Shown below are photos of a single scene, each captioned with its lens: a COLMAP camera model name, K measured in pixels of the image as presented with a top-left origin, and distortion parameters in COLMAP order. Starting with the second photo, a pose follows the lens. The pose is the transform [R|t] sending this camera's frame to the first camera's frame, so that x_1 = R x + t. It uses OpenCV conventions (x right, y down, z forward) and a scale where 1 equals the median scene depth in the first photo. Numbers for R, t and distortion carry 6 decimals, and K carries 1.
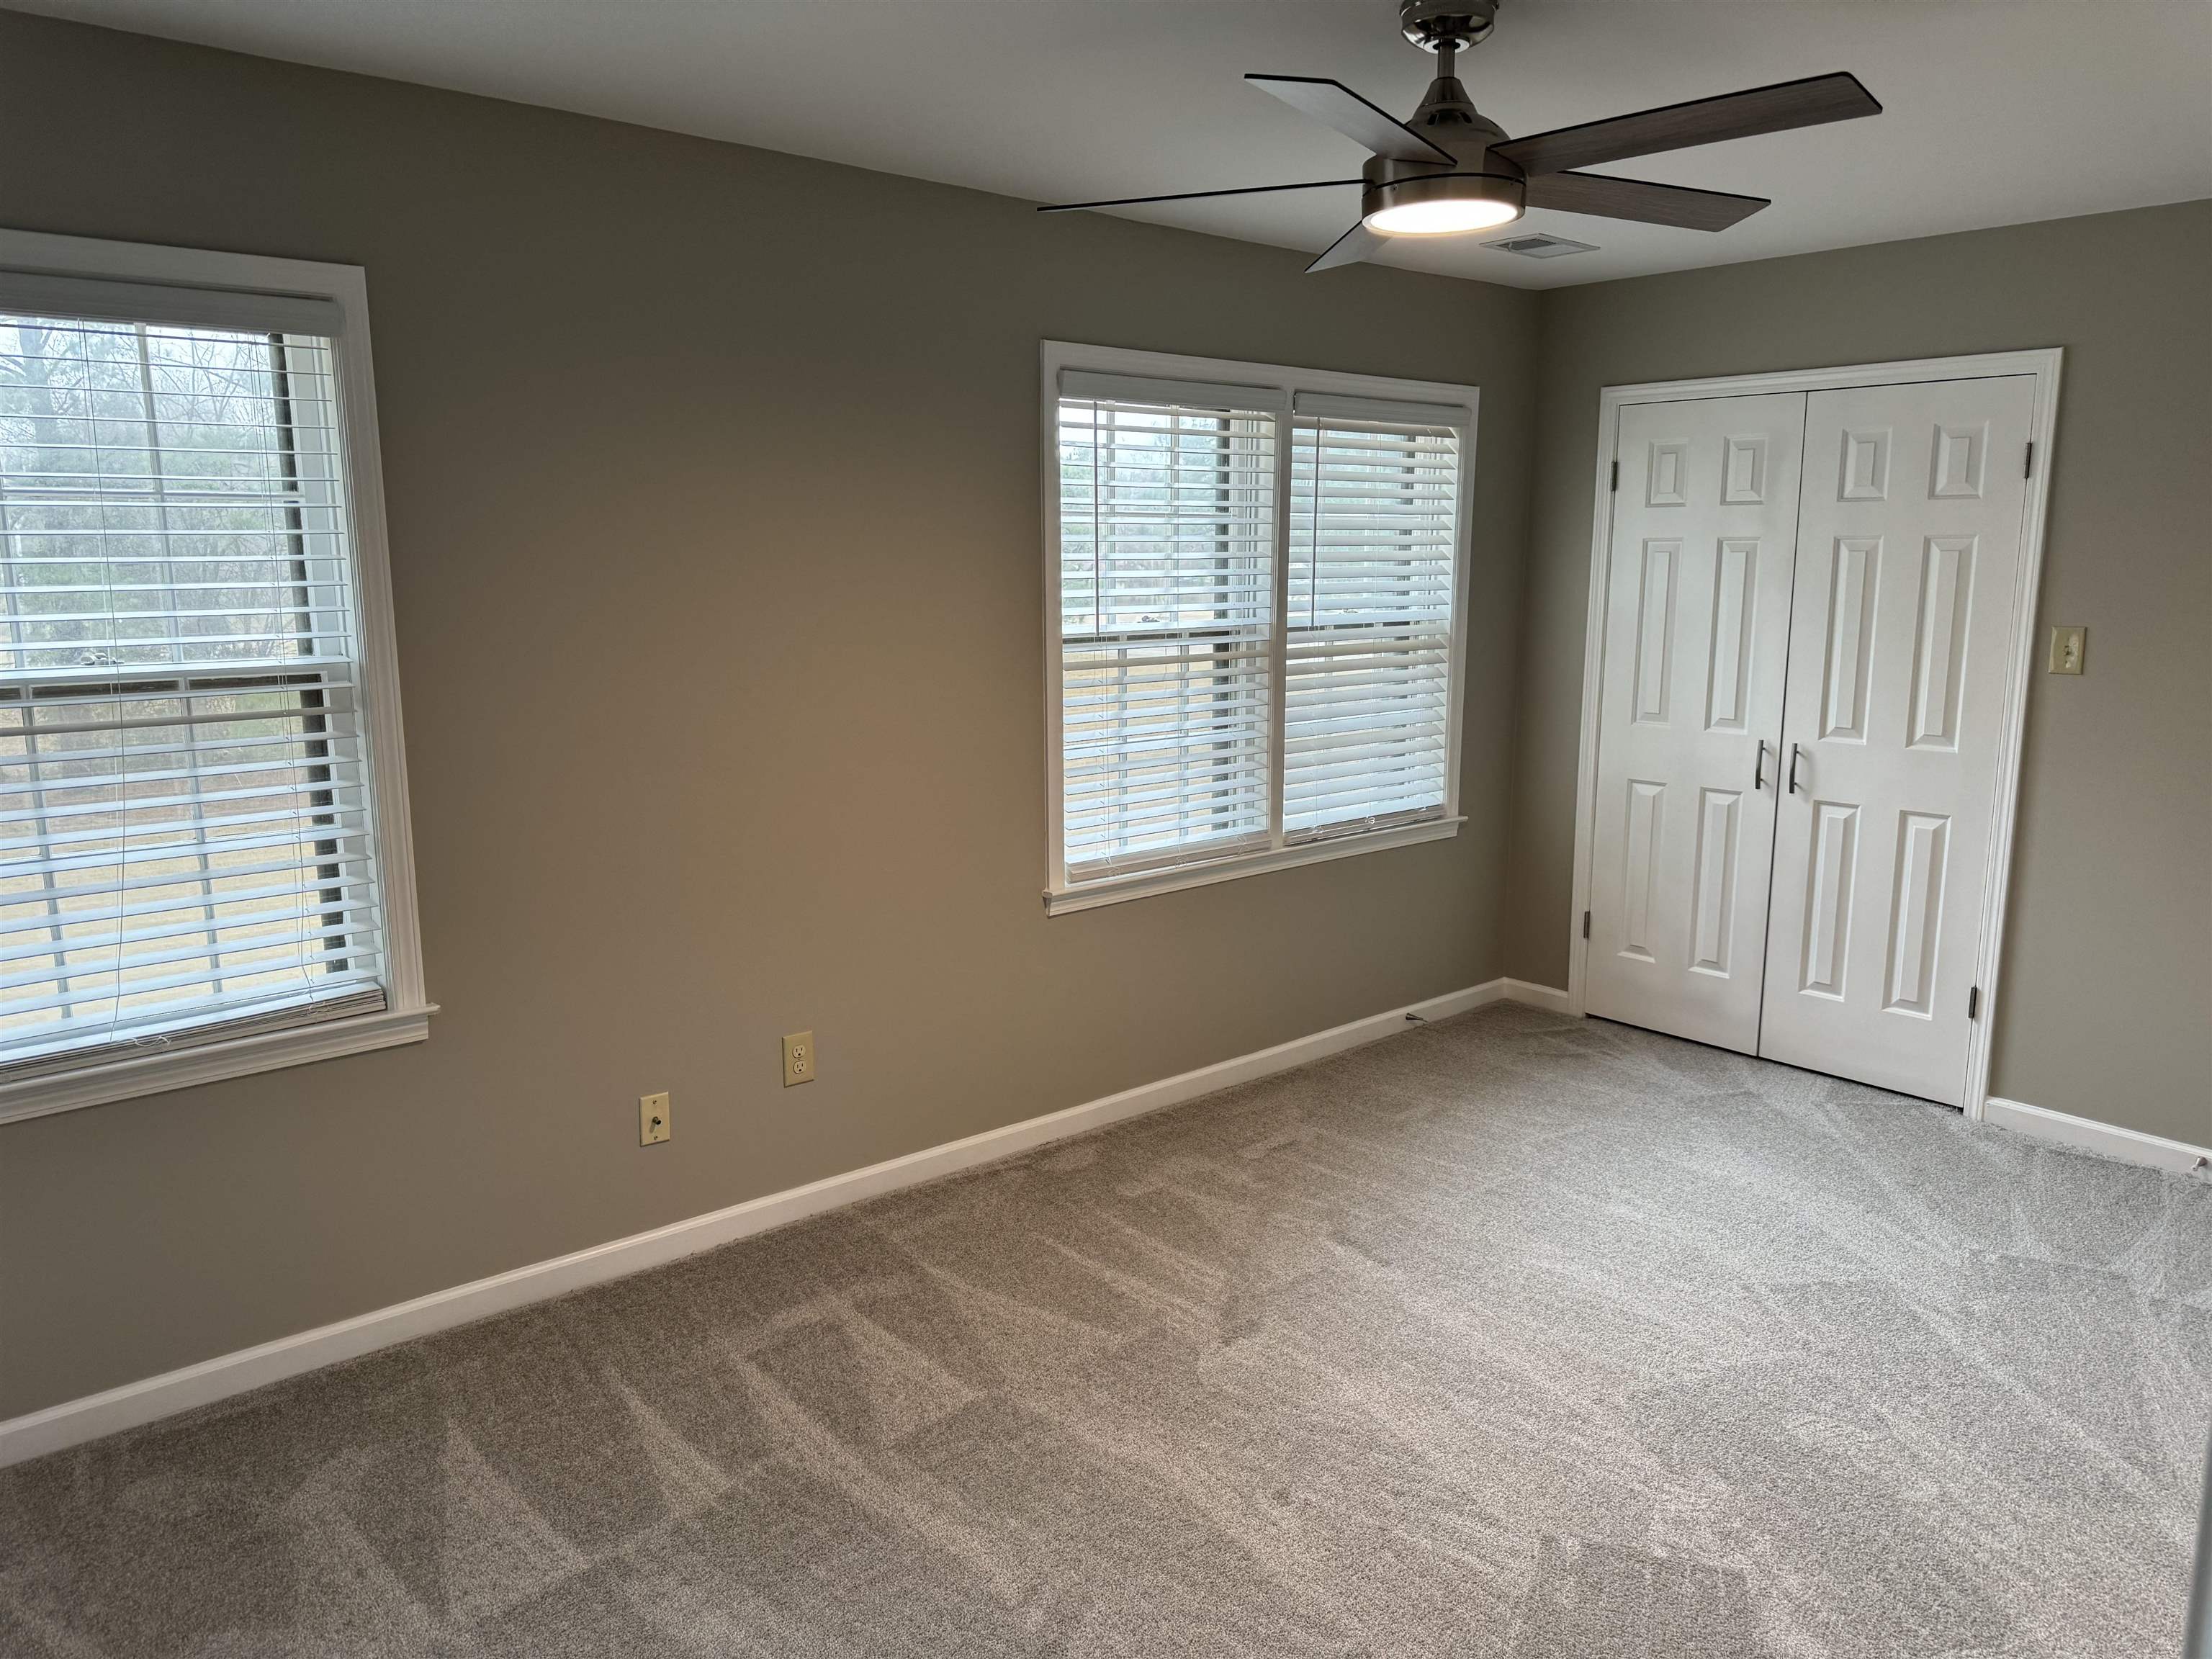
lens RADIAL K [[1552.5, 0, 1121.7], [0, 1552.5, 836.7], [0, 0, 1]] dist [0.107400, -0.155597]
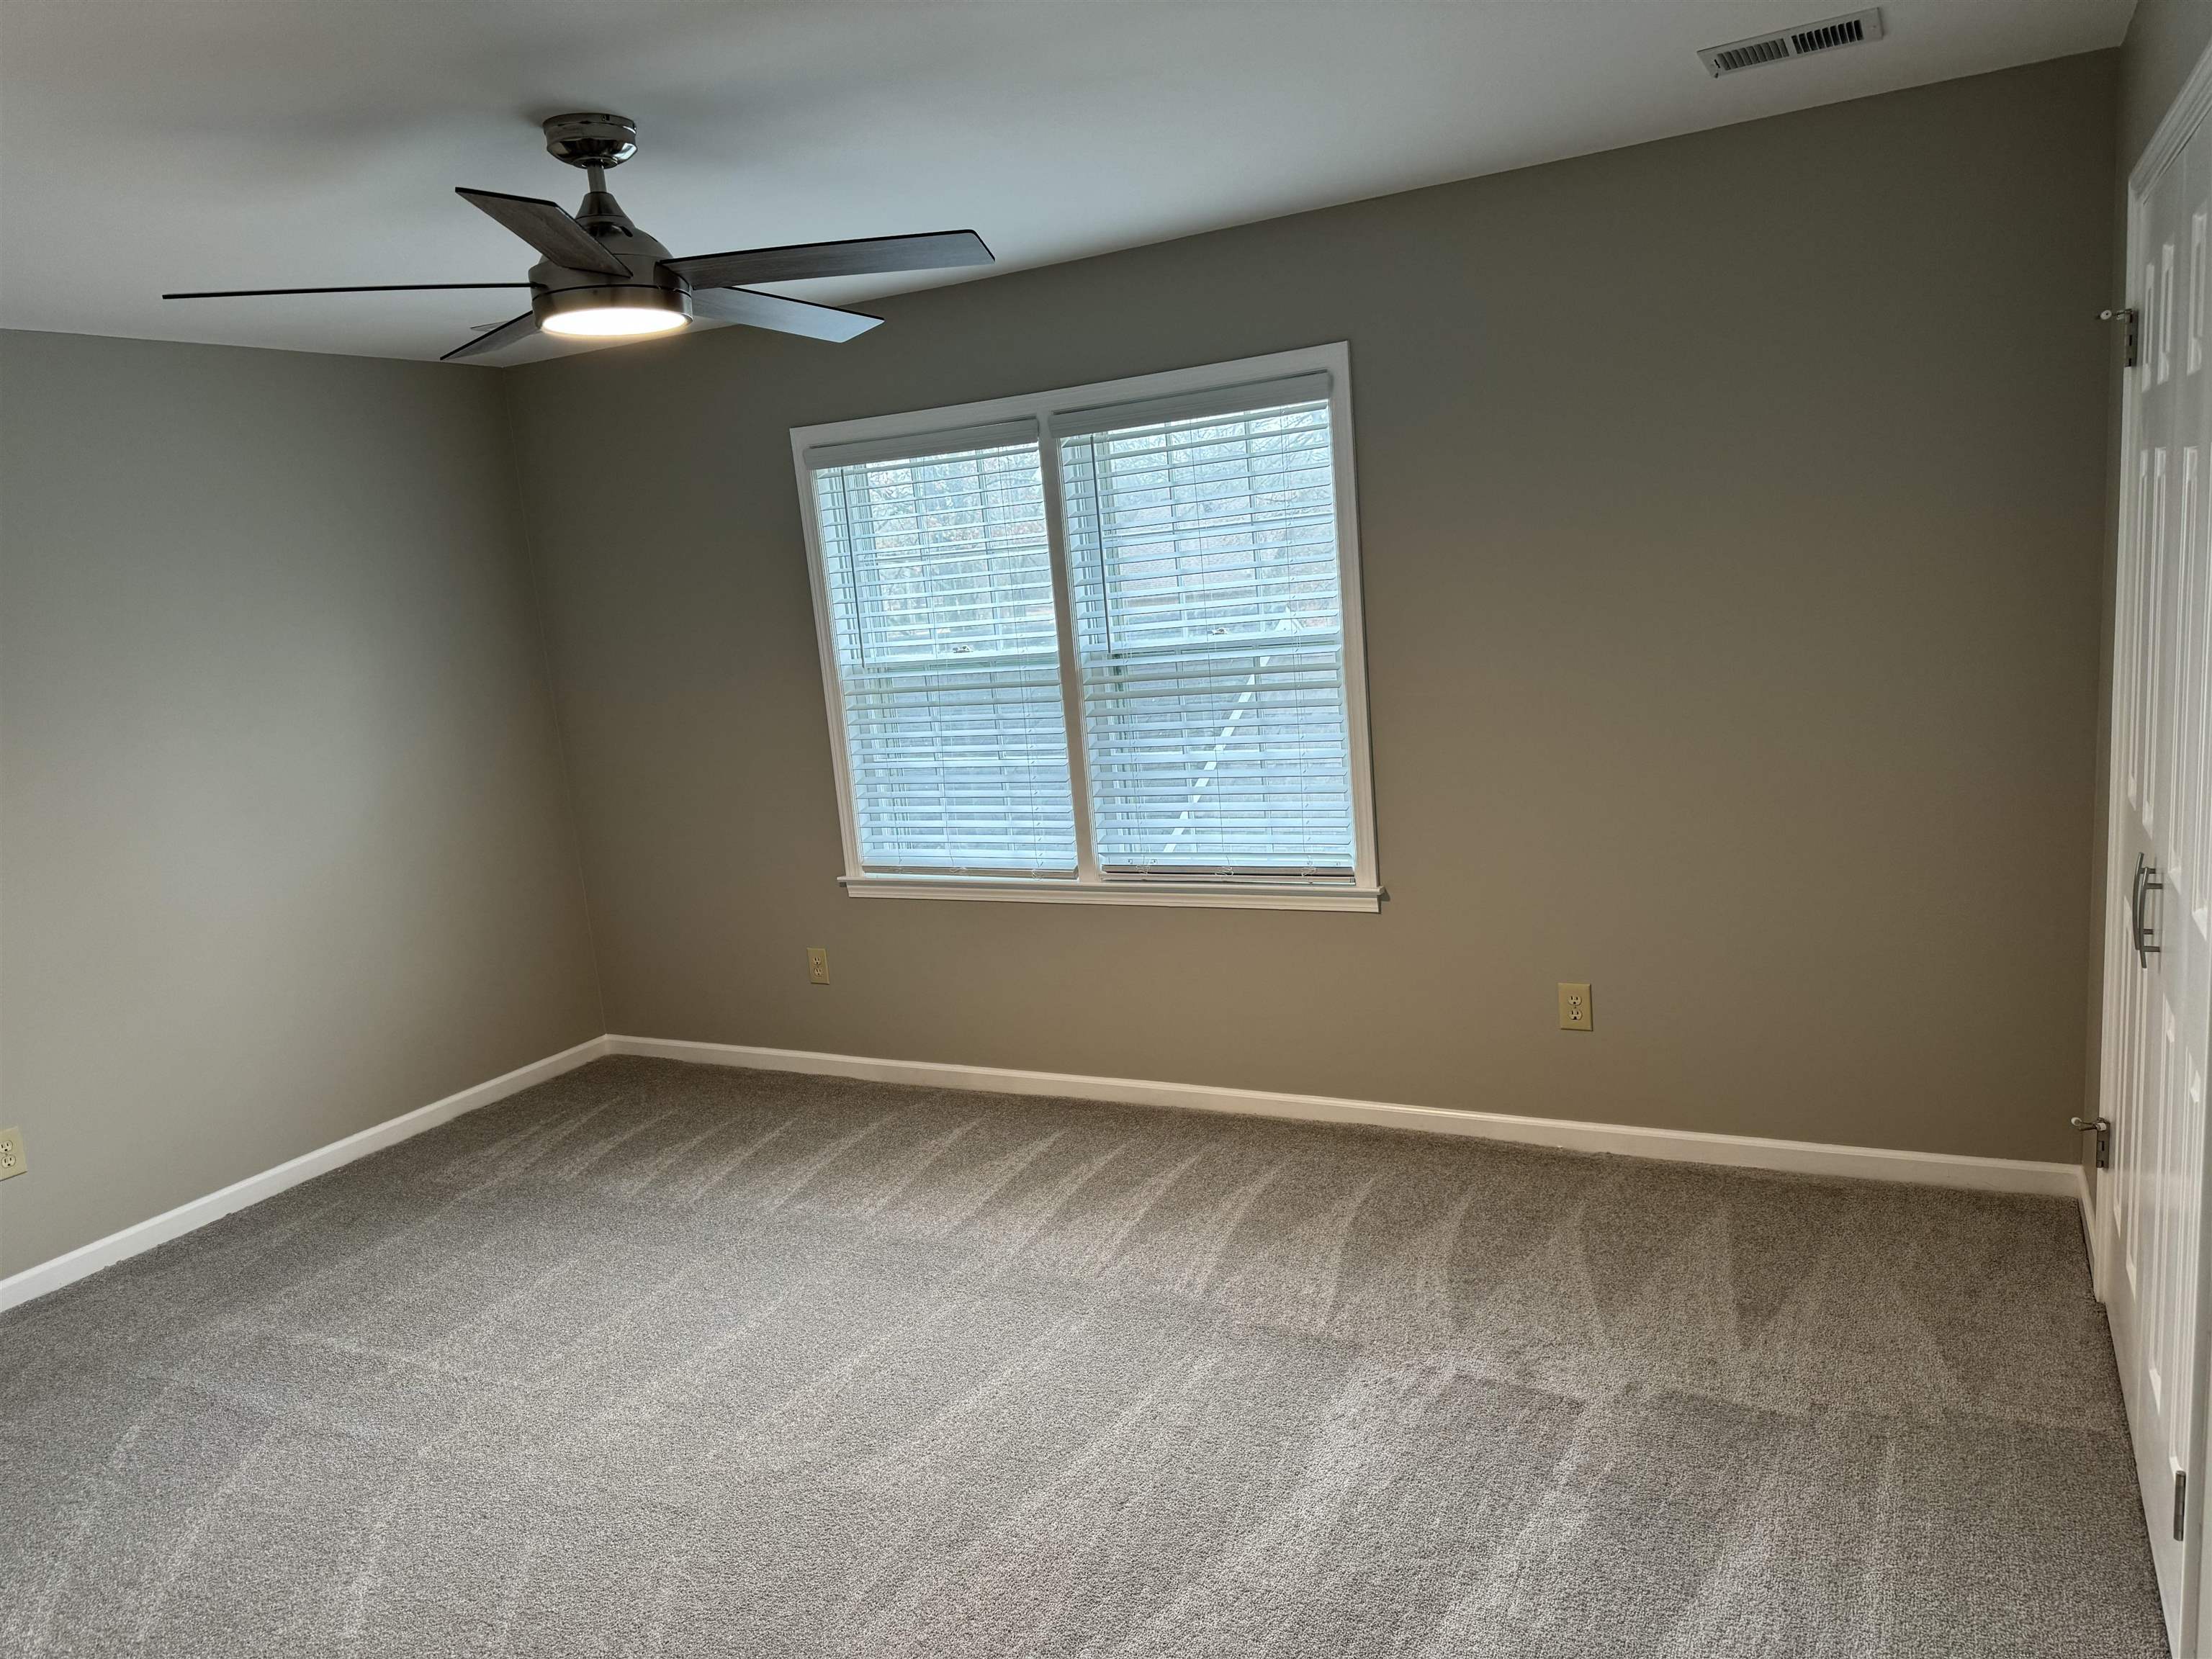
lens RADIAL K [[1552.5, 0, 1121.7], [0, 1552.5, 836.7], [0, 0, 1]] dist [0.107400, -0.155597]
pose [[0.338817, 0.134701, -0.931160, 1.113662], [-0.072577, 0.990491, 0.116876, -0.148588], [0.938049, 0.027981, 0.345372, 0.755163]]
